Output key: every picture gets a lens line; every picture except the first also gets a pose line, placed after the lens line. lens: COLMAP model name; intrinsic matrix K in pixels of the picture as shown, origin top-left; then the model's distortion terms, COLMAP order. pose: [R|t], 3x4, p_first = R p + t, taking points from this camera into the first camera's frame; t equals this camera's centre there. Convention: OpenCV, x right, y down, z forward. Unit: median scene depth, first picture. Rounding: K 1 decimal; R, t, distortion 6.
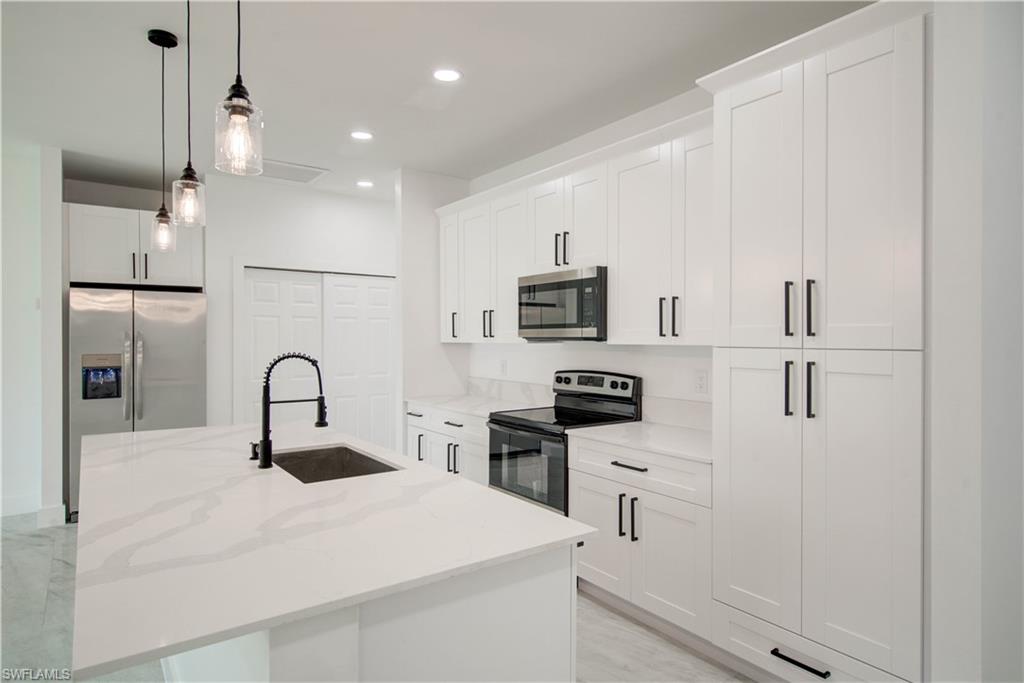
lens RADIAL K [[575.4, 0, 513.6], [0, 575.4, 344.2], [0, 0, 1]] dist [0.012230, -0.002173]
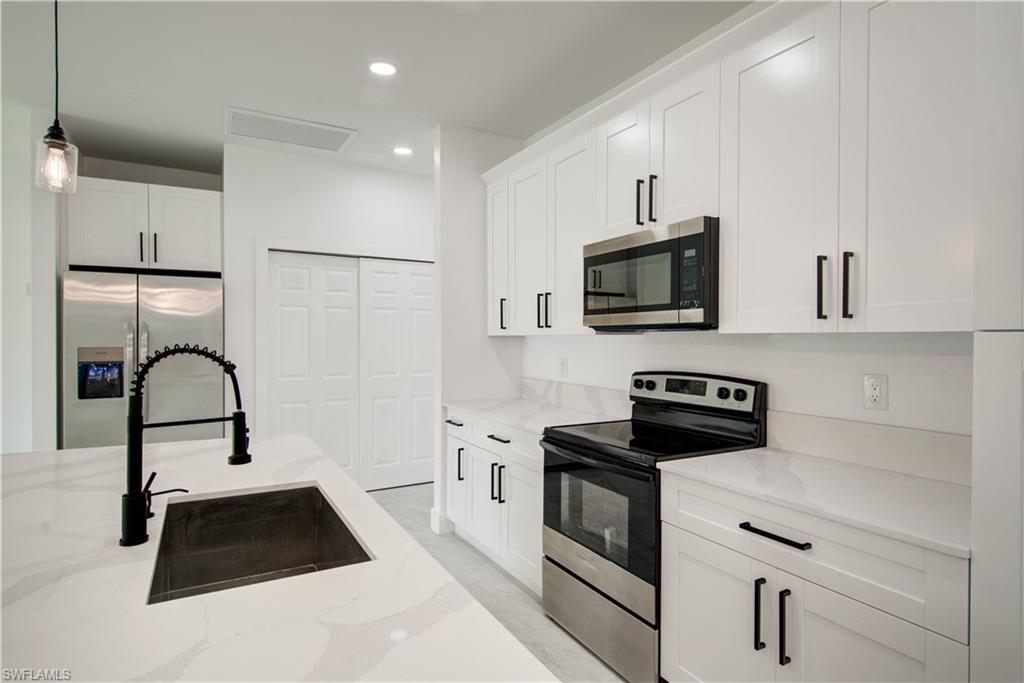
lens RADIAL K [[538.3, 0, 509.2], [0, 538.3, 343.6], [0, 0, 1]] dist [0.014667, -0.004443]
pose [[0.992652, 0.003363, -0.120958, -0.003021], [-0.003529, 0.999993, -0.001157, 0.012209], [0.120953, 0.001575, 0.992657, 0.315920]]
